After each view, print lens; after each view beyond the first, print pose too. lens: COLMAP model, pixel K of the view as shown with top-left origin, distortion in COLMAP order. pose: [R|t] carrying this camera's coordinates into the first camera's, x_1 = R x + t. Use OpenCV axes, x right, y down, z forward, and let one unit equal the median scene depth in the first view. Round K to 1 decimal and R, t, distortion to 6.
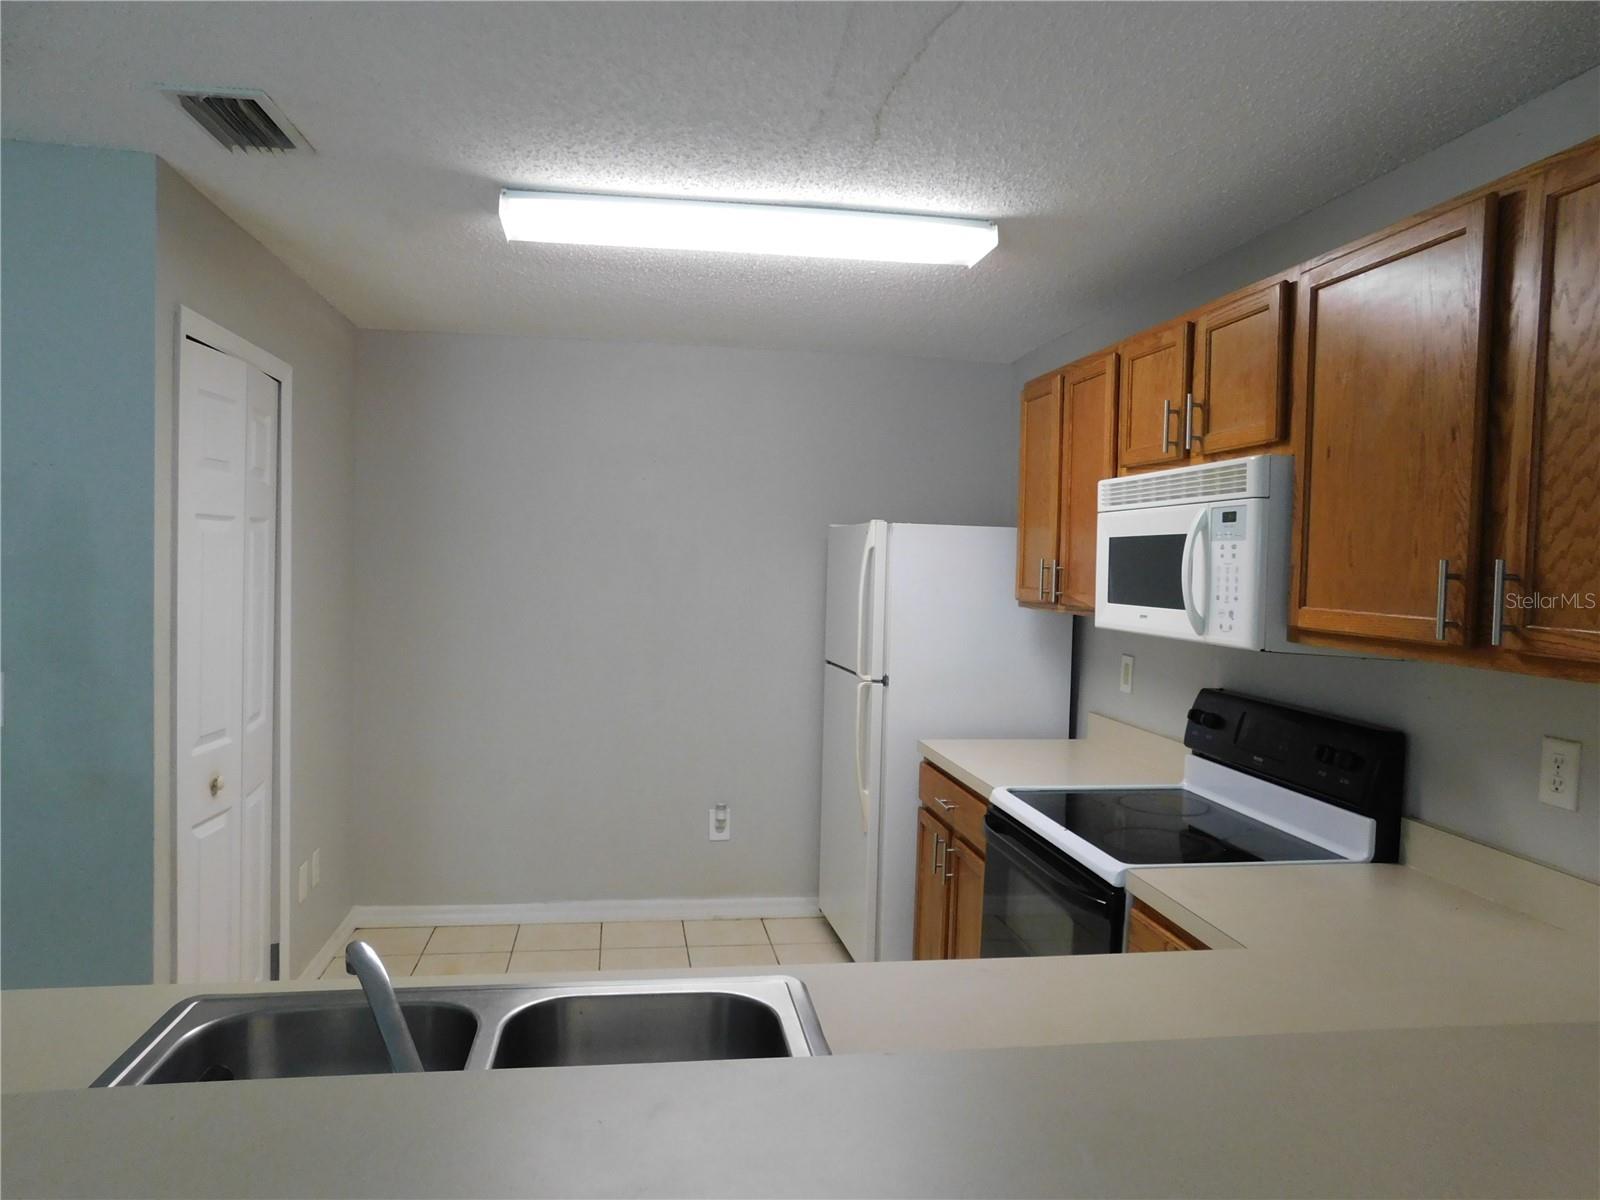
lens RADIAL K [[1074.0, 0, 792.2], [0, 1074.0, 590.2], [0, 0, 1]] dist [-0.041894, 0.028722]
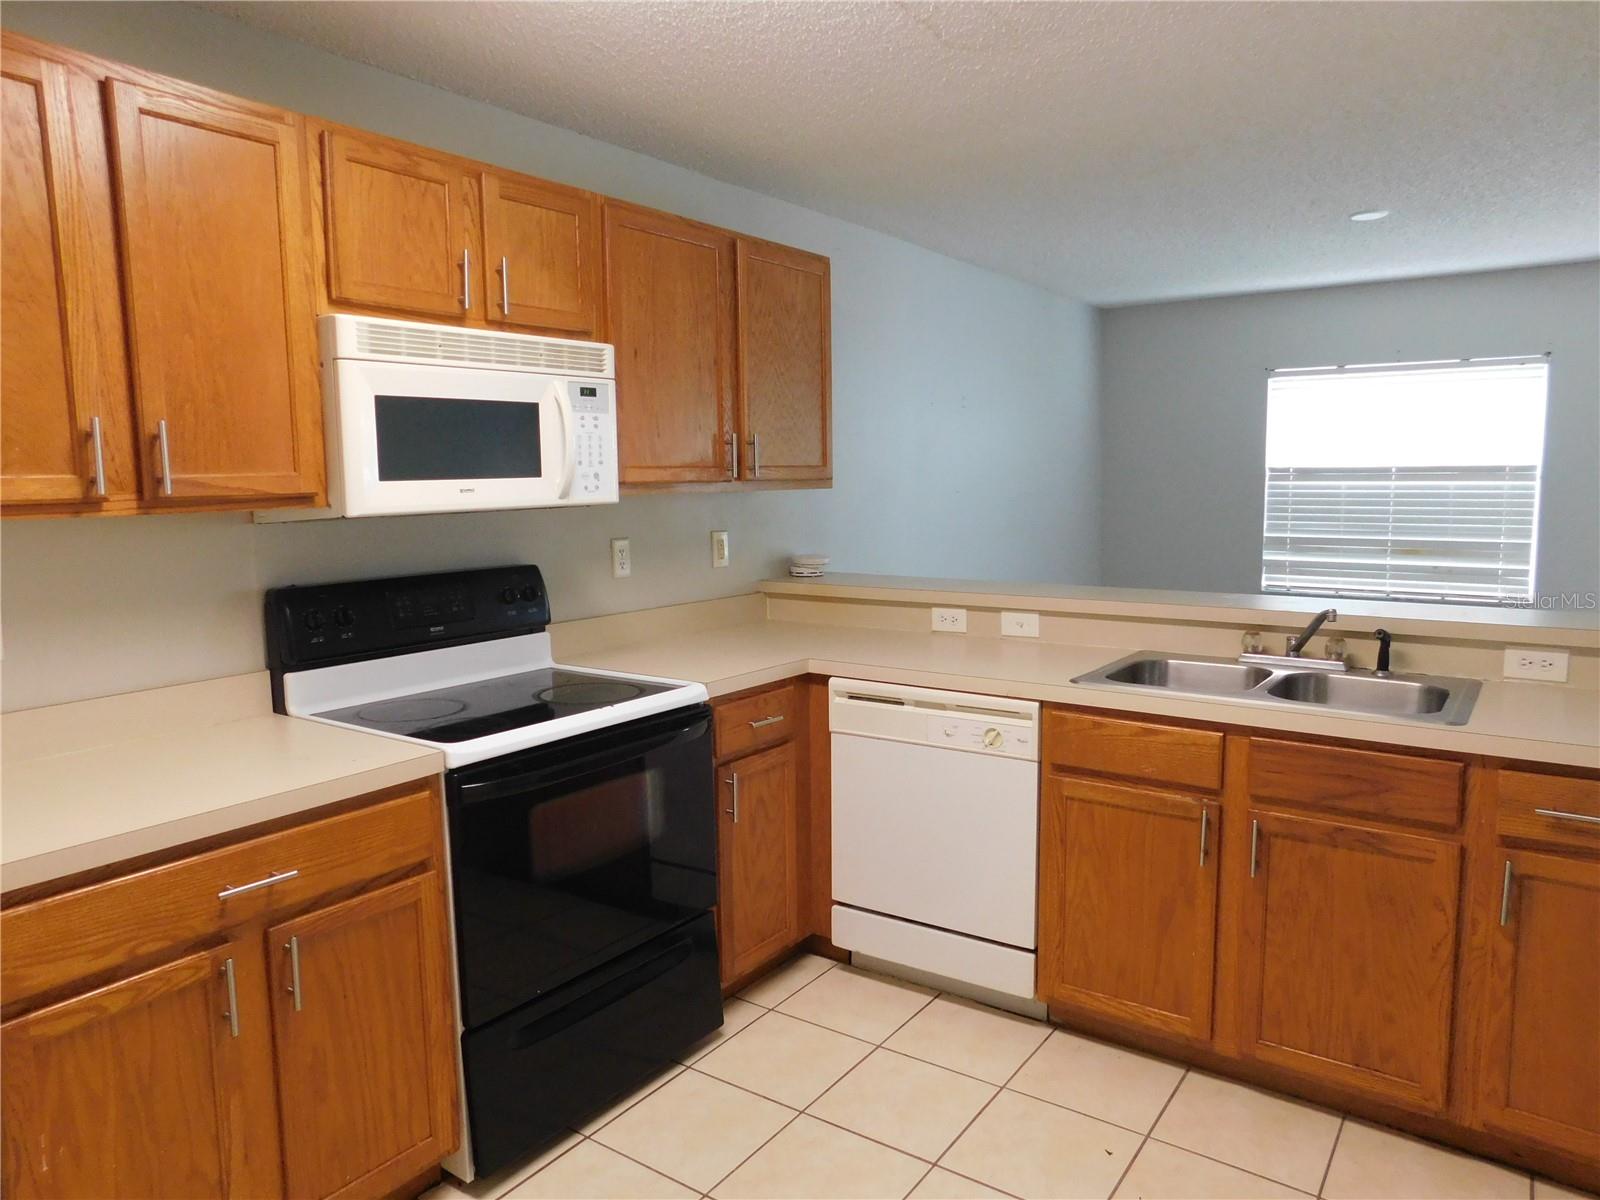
lens RADIAL K [[1074.0, 0, 799.7], [0, 1074.0, 591.8], [0, 0, 1]] dist [-0.041894, 0.028722]
pose [[-0.718385, -0.095273, 0.689091, -0.565649], [0.014618, 0.988291, 0.151881, -0.027172], [-0.695492, 0.119182, -0.708581, 1.665921]]
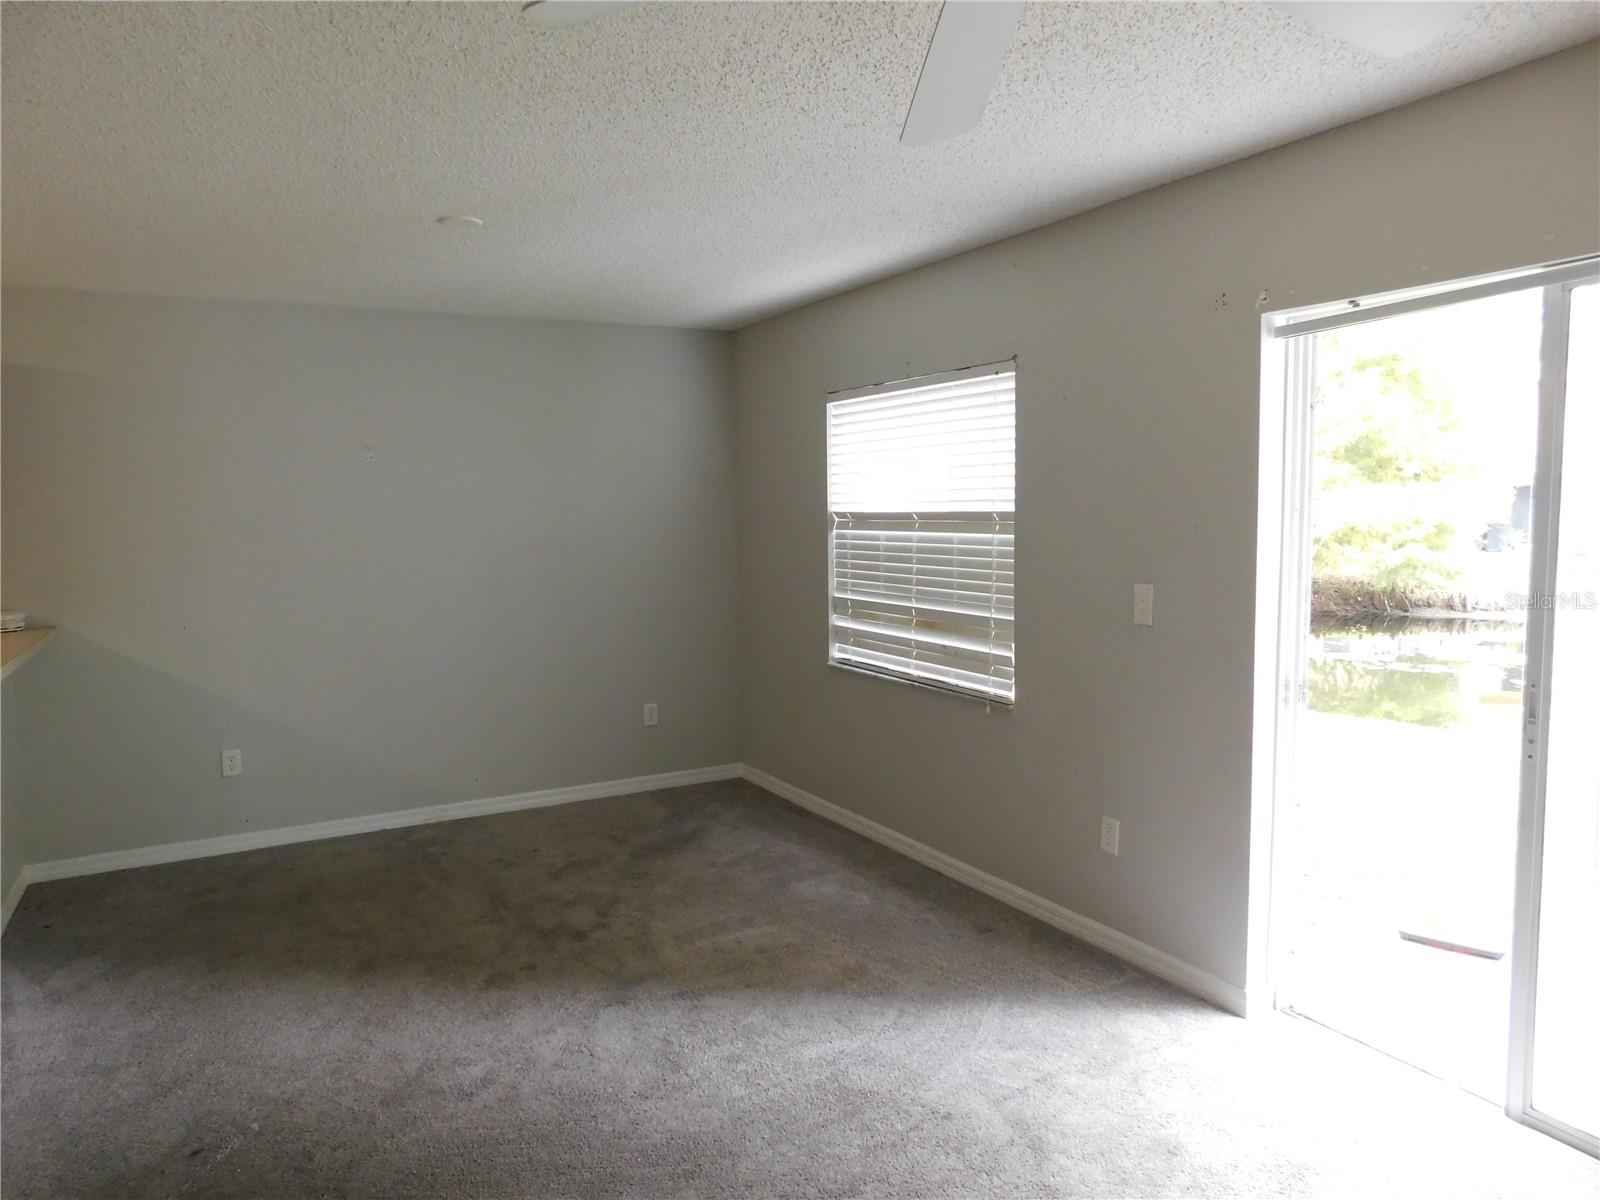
lens RADIAL K [[1074.0, 0, 812.1], [0, 1074.0, 601.1], [0, 0, 1]] dist [-0.041894, 0.028722]
pose [[-0.344619, -0.107669, 0.932548, -1.579508], [0.045507, 0.990317, 0.131155, -0.021723], [-0.937639, 0.087636, -0.336383, -0.283071]]
